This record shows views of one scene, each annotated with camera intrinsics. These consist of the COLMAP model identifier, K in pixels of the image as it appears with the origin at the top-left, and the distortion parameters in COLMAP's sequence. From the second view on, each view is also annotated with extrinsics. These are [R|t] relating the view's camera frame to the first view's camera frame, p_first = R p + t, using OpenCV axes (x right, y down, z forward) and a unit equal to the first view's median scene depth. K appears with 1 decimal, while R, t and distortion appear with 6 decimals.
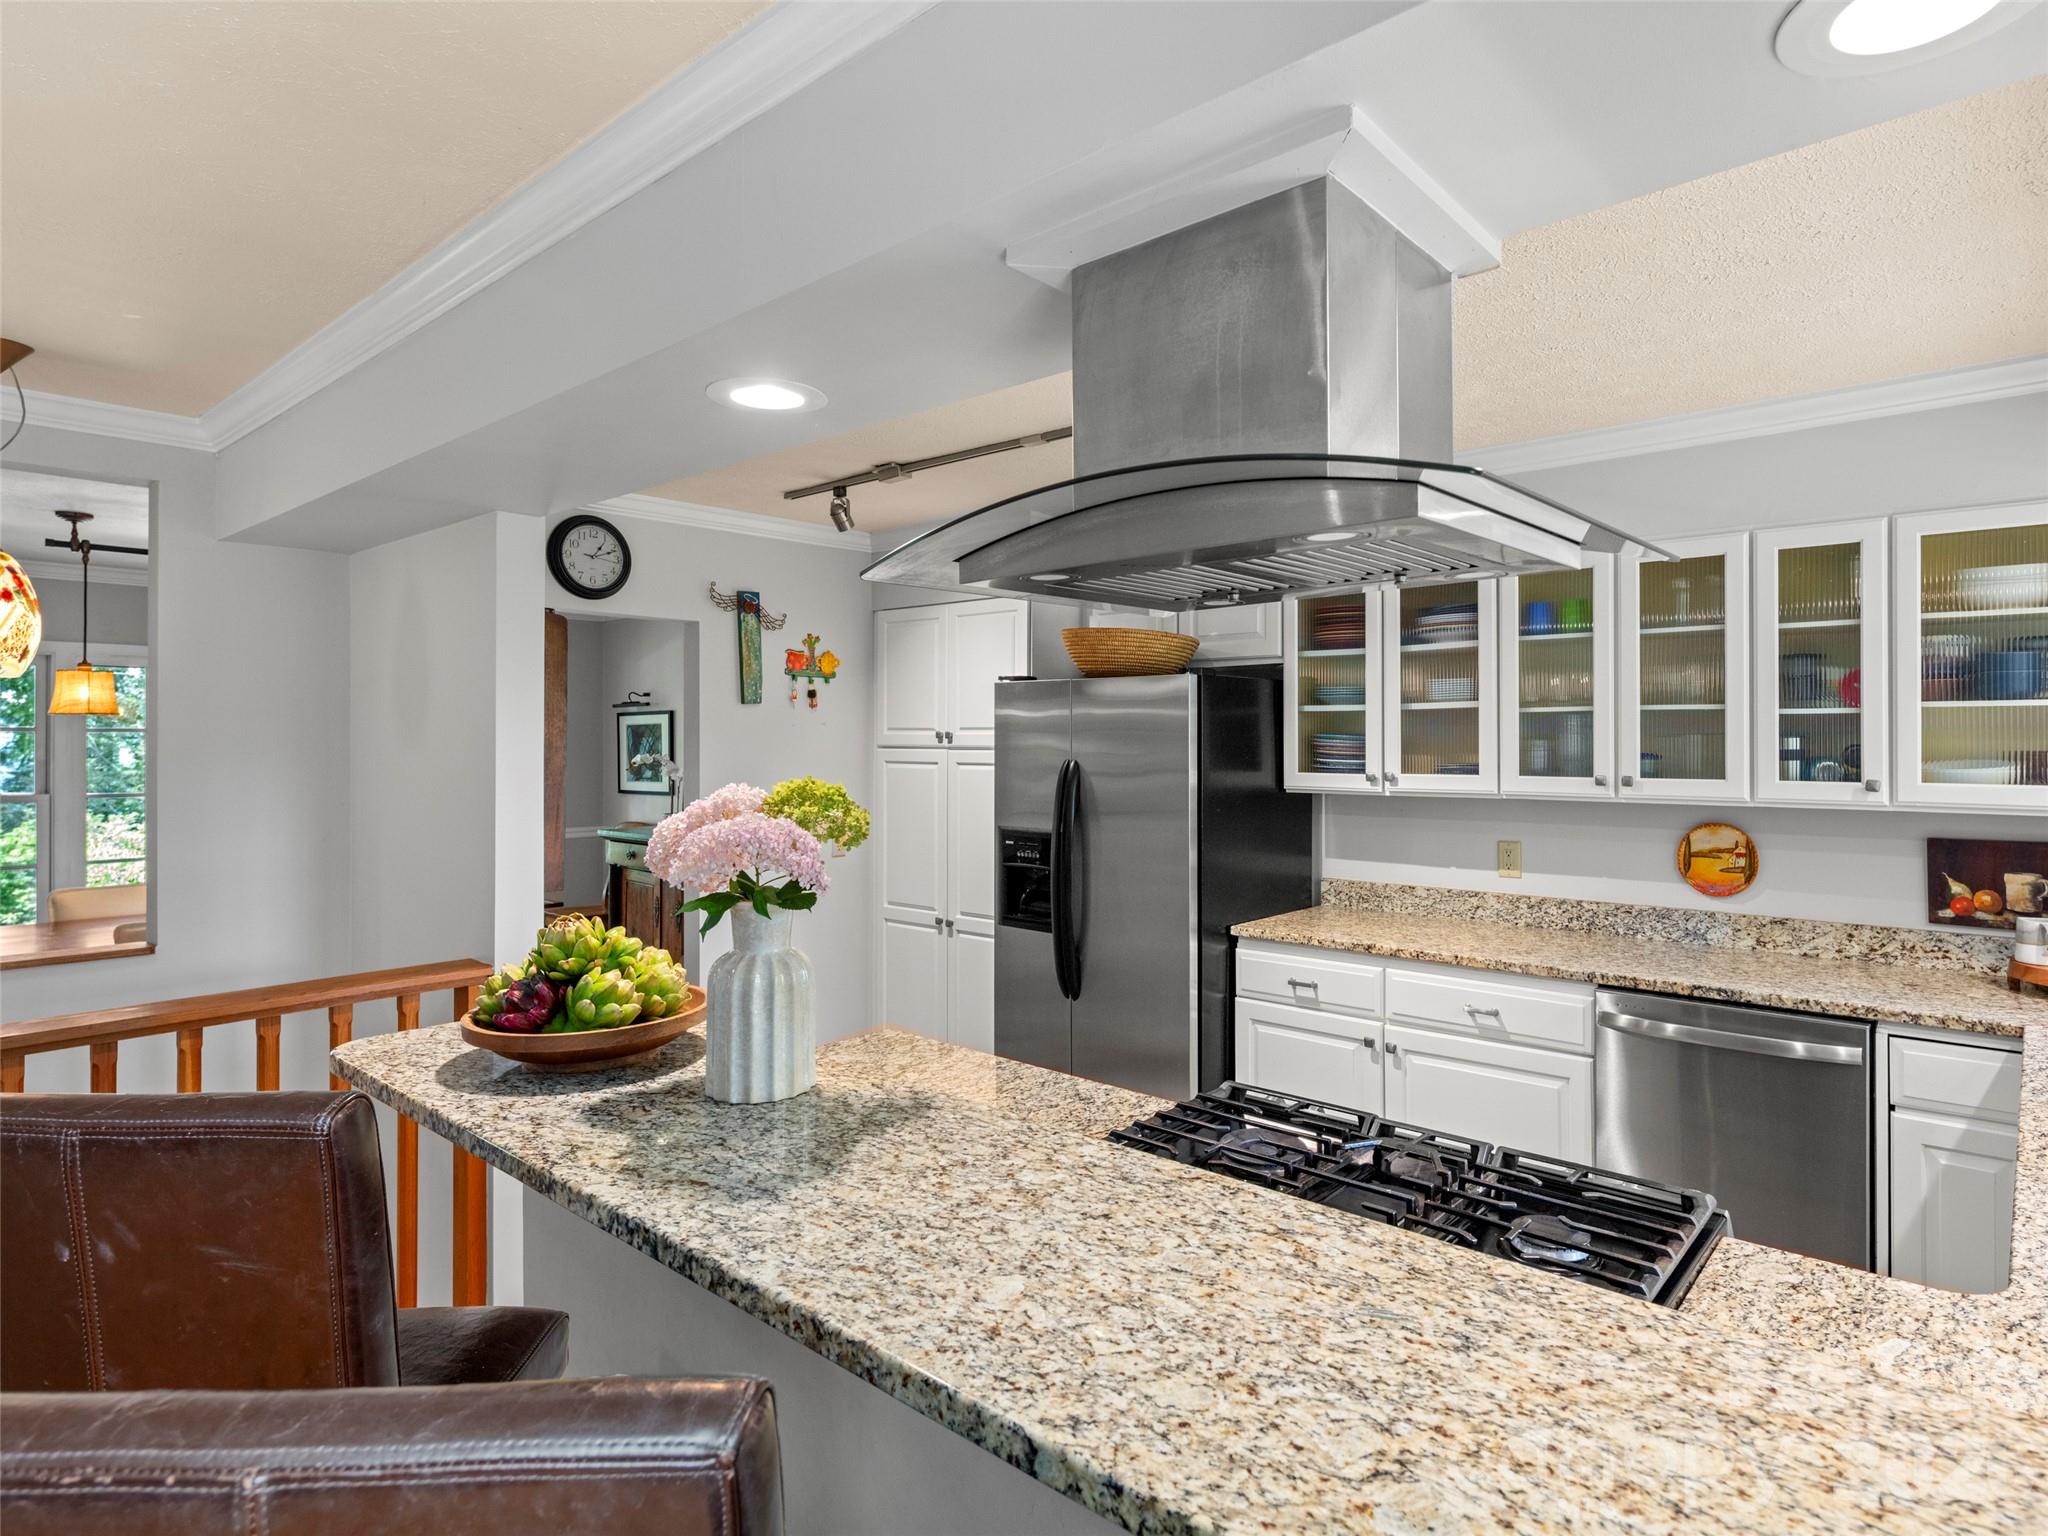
lens RADIAL K [[1129.9, 0, 1097.9], [0, 1129.9, 731.4], [0, 0, 1]] dist [-0.000303, -0.000383]
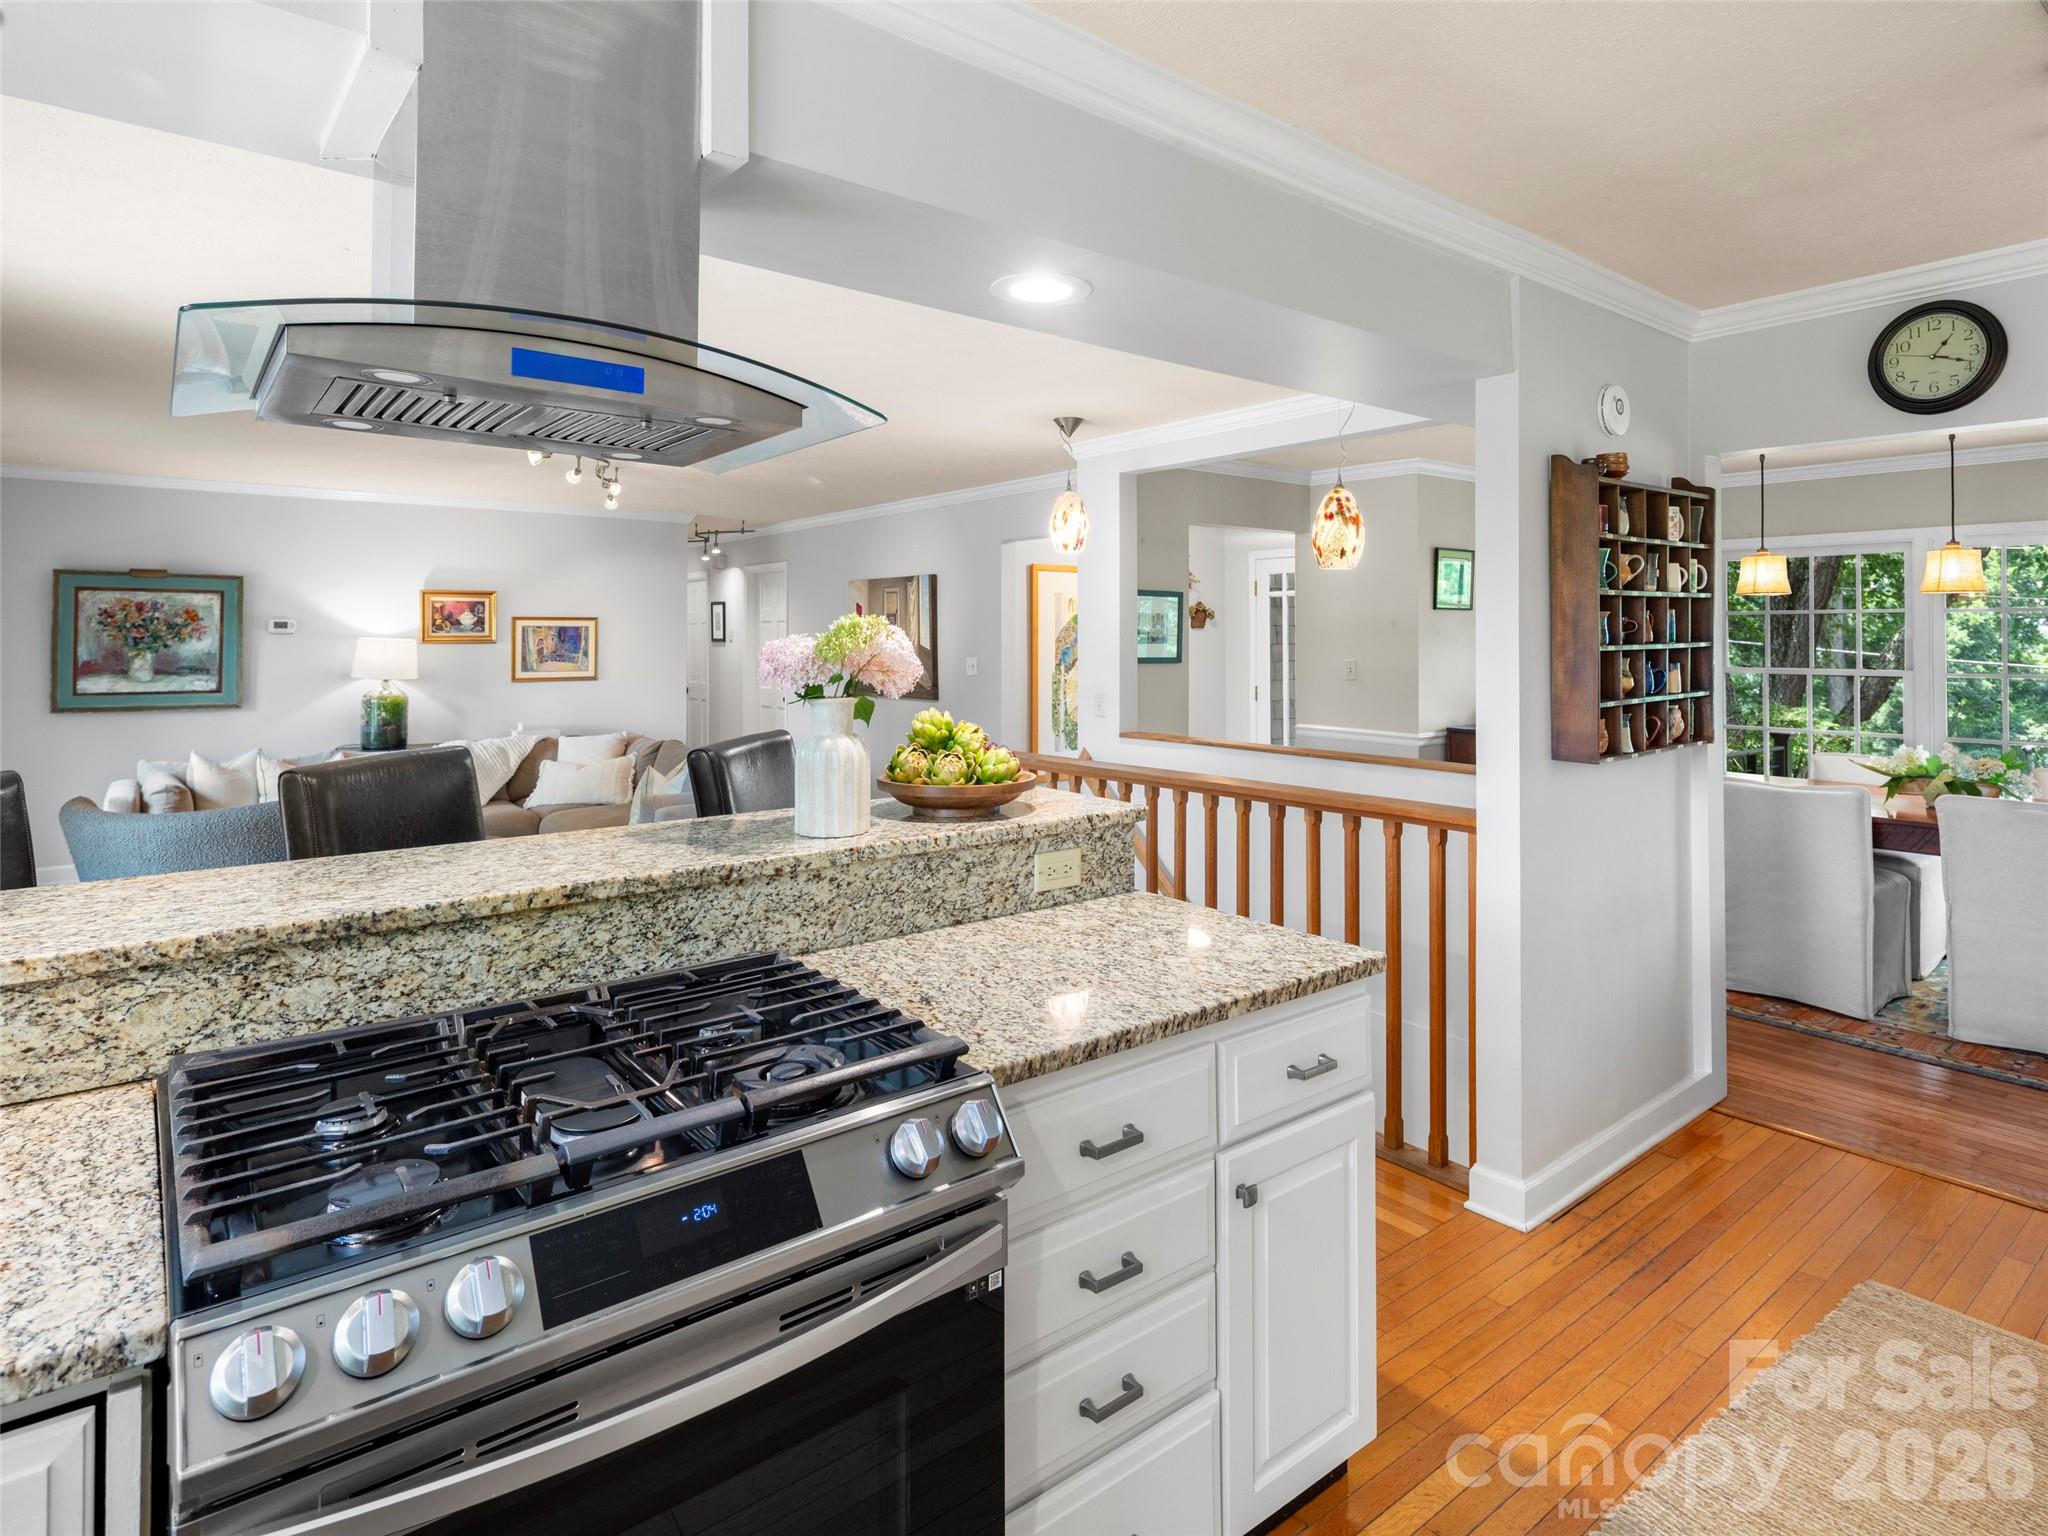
lens RADIAL K [[1125.0, 0, 1050.9], [0, 1125.0, 612.1], [0, 0, 1]] dist [0.001284, -0.001063]
pose [[-0.186010, -0.019608, -0.982352, 0.466006], [0.005327, 0.999766, -0.020964, 0.032859], [0.982533, -0.009133, -0.185862, 0.690109]]
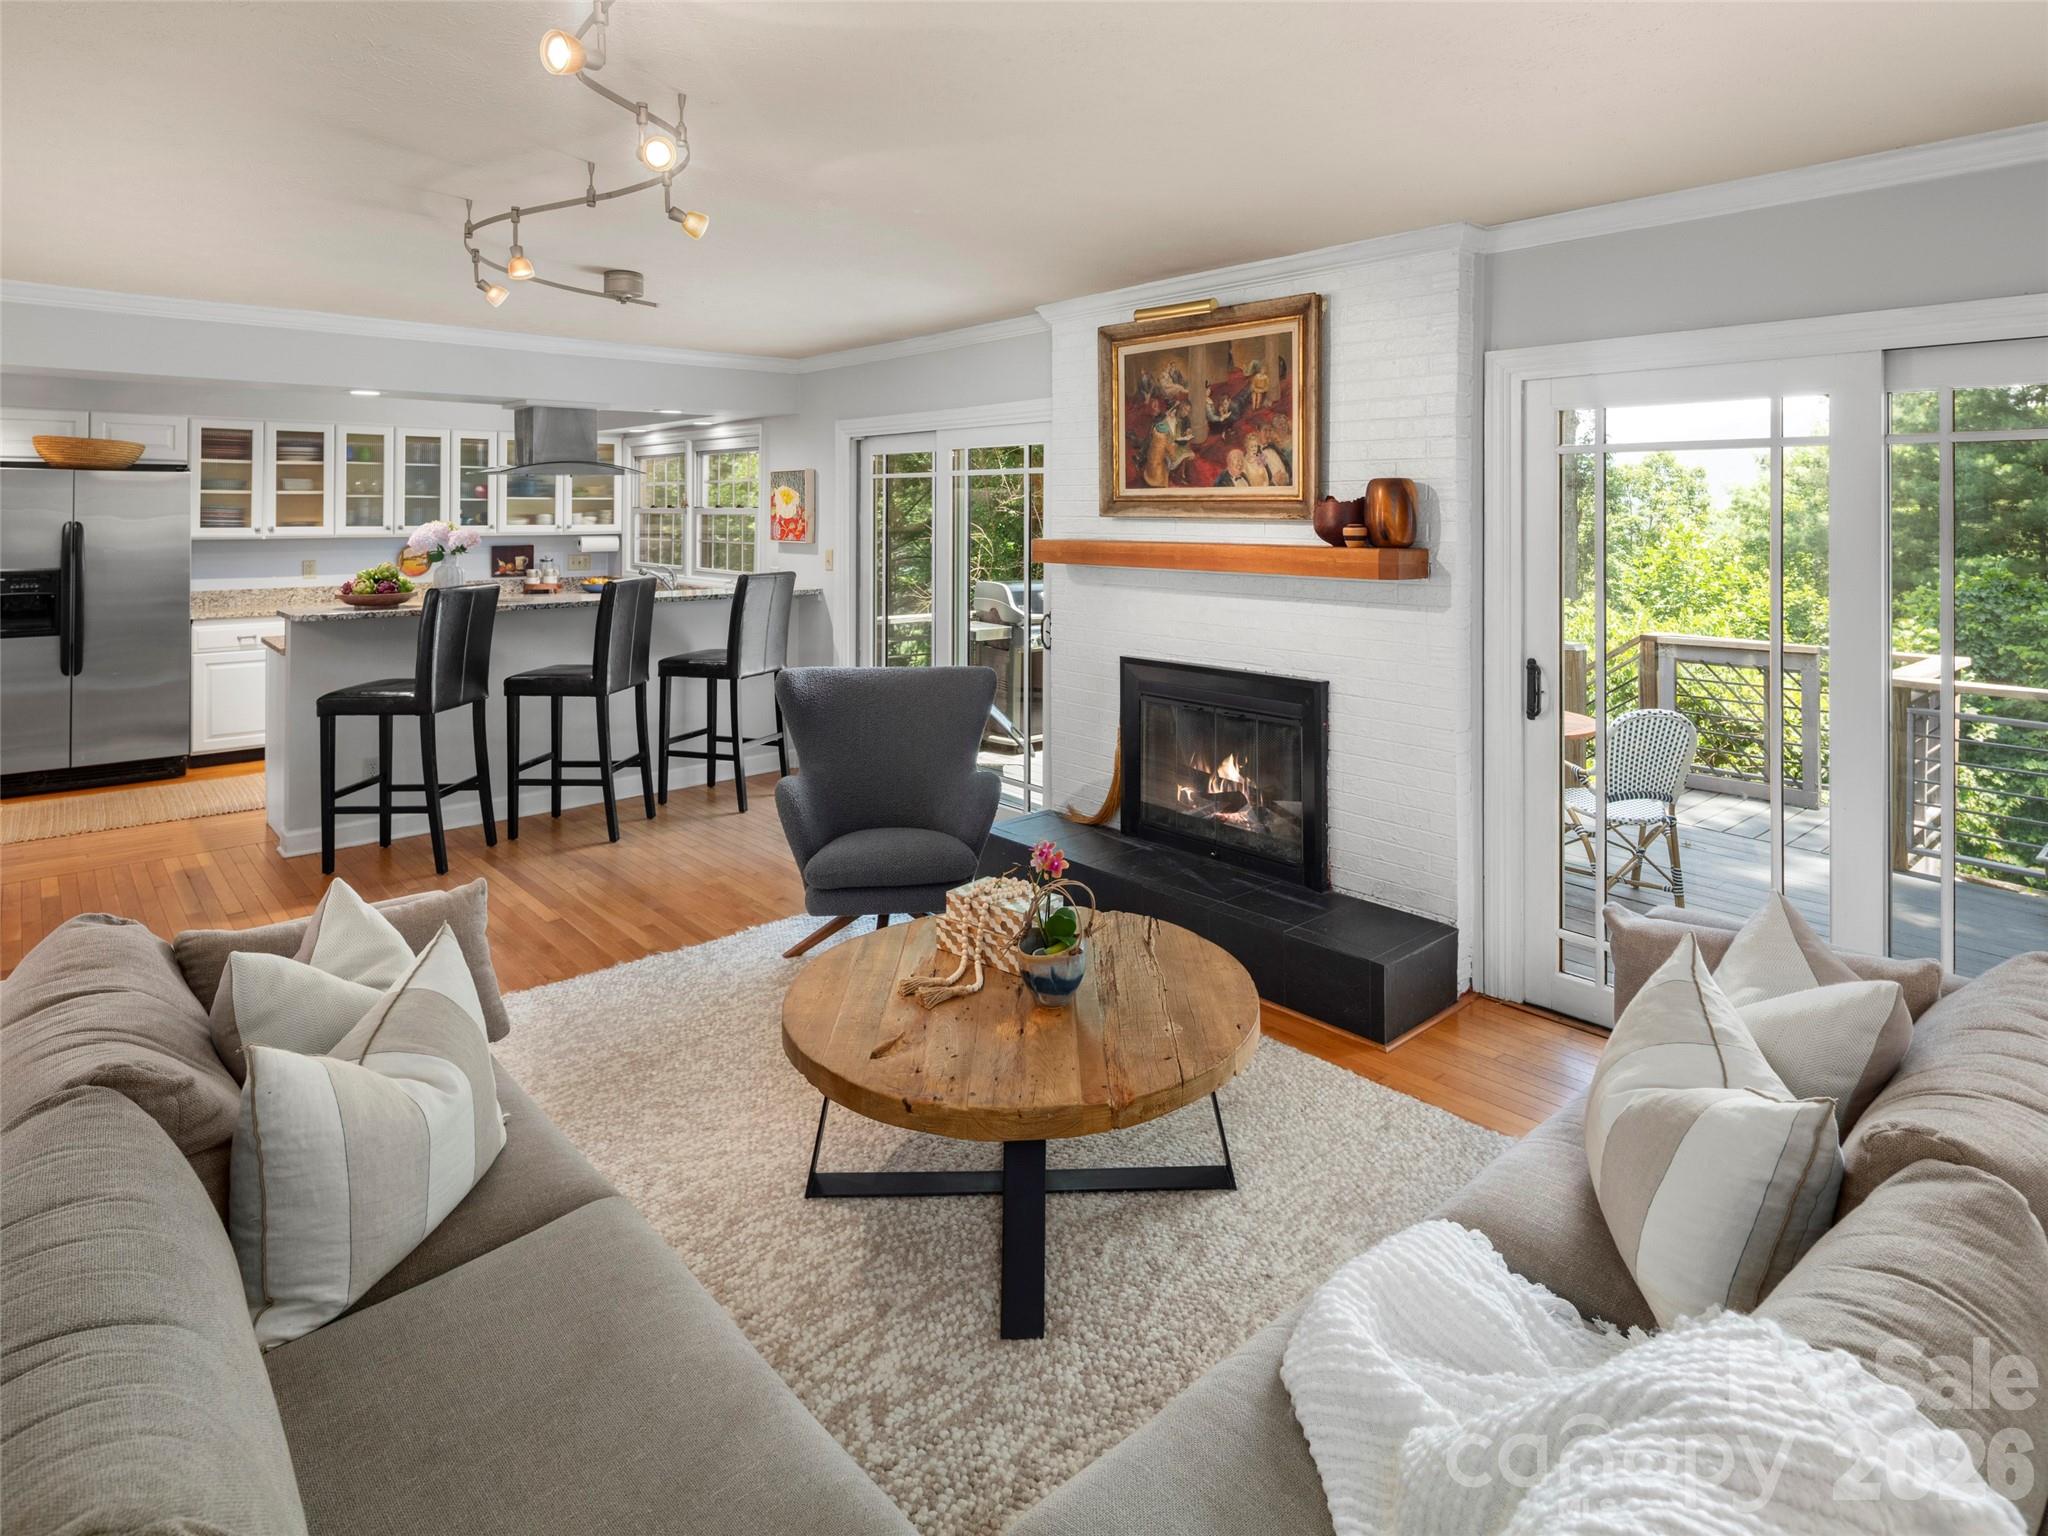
lens RADIAL K [[1126.6, 0, 1053.0], [0, 1126.6, 506.6], [0, 0, 1]] dist [0.000787, -0.000327]
pose [[0.123405, 0.006891, 0.992332, -1.668649], [-0.008747, 0.999945, -0.005856, 0.002255], [-0.992318, -0.007958, 0.123459, -0.632332]]
